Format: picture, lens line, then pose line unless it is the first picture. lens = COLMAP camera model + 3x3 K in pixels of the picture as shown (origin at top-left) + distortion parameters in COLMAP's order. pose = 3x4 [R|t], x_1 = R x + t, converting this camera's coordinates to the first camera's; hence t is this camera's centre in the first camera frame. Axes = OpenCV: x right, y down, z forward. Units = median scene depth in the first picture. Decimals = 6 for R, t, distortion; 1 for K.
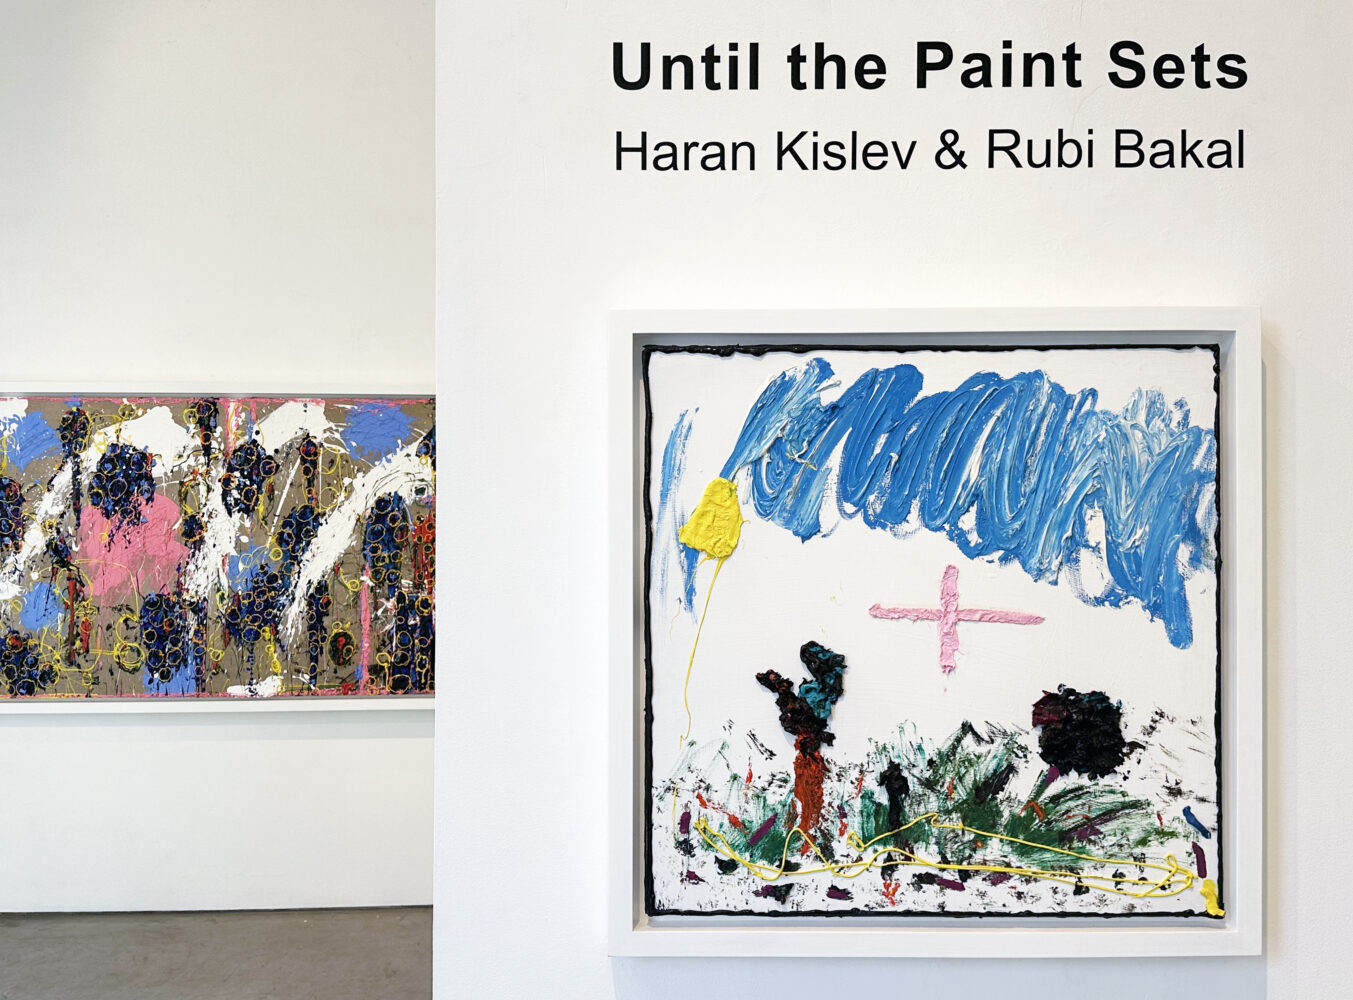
lens RADIAL K [[1275.9, 0, 676.5], [0, 1275.9, 500.0], [0, 0, 1]] dist [0.176798, -0.374427]
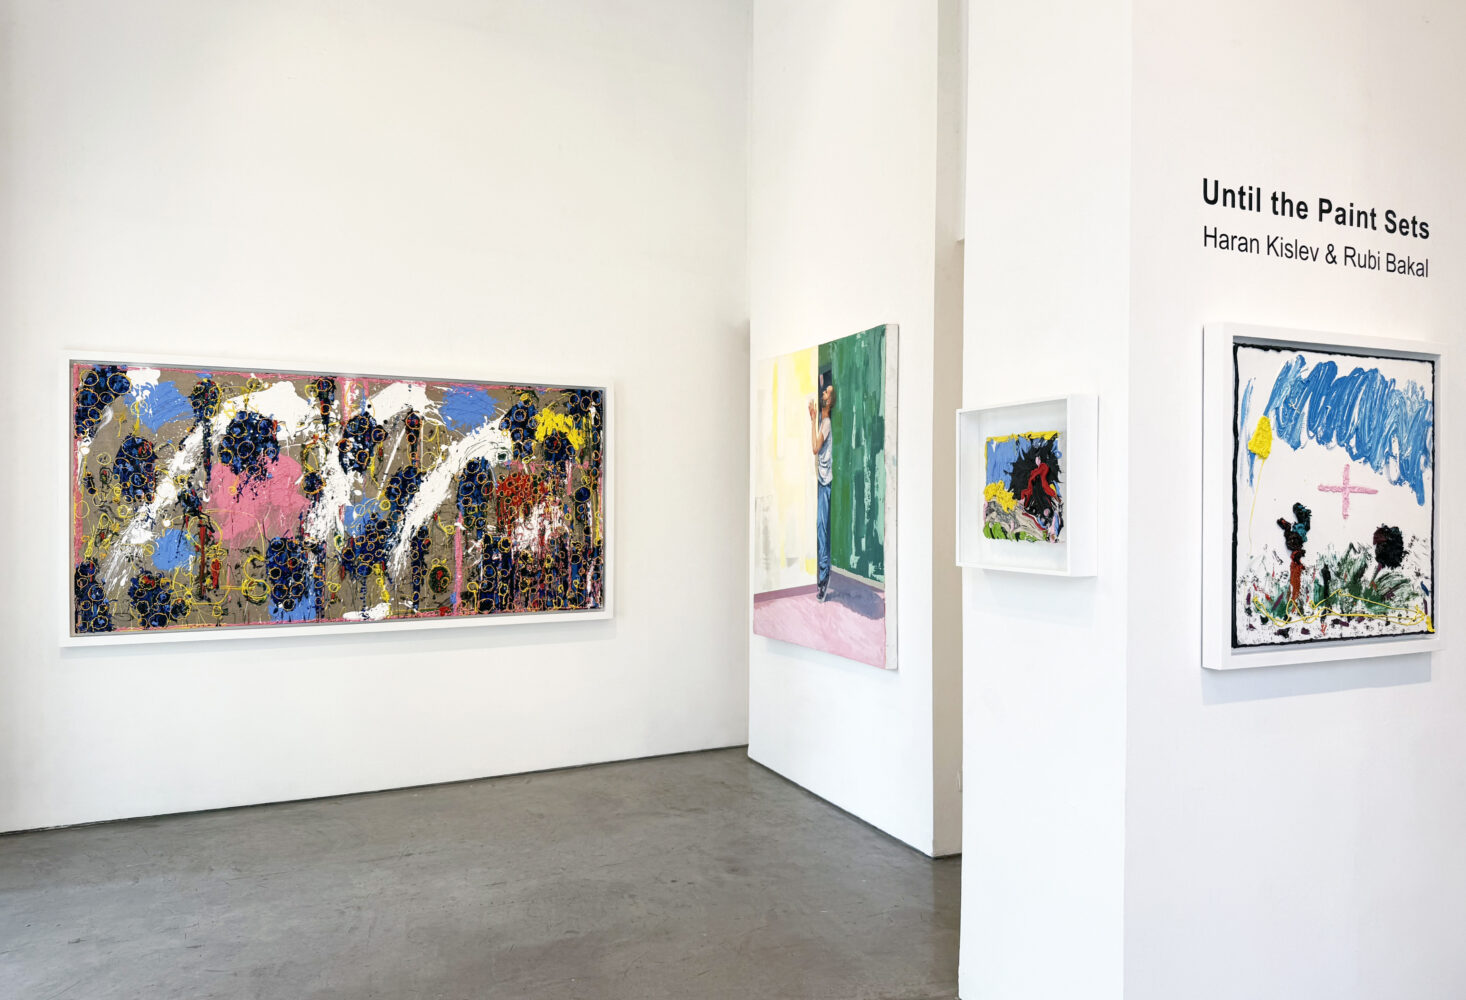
lens RADIAL K [[1000.0, 0, 733.0], [0, 1000.0, 500.0], [0, 0, 1]] dist [0.009758, 0.000308]
pose [[0.919505, 0.003359, 0.393063, -1.221377], [-0.005276, 0.999979, 0.003797, 0.101714], [-0.393042, -0.005565, 0.919504, -0.046575]]
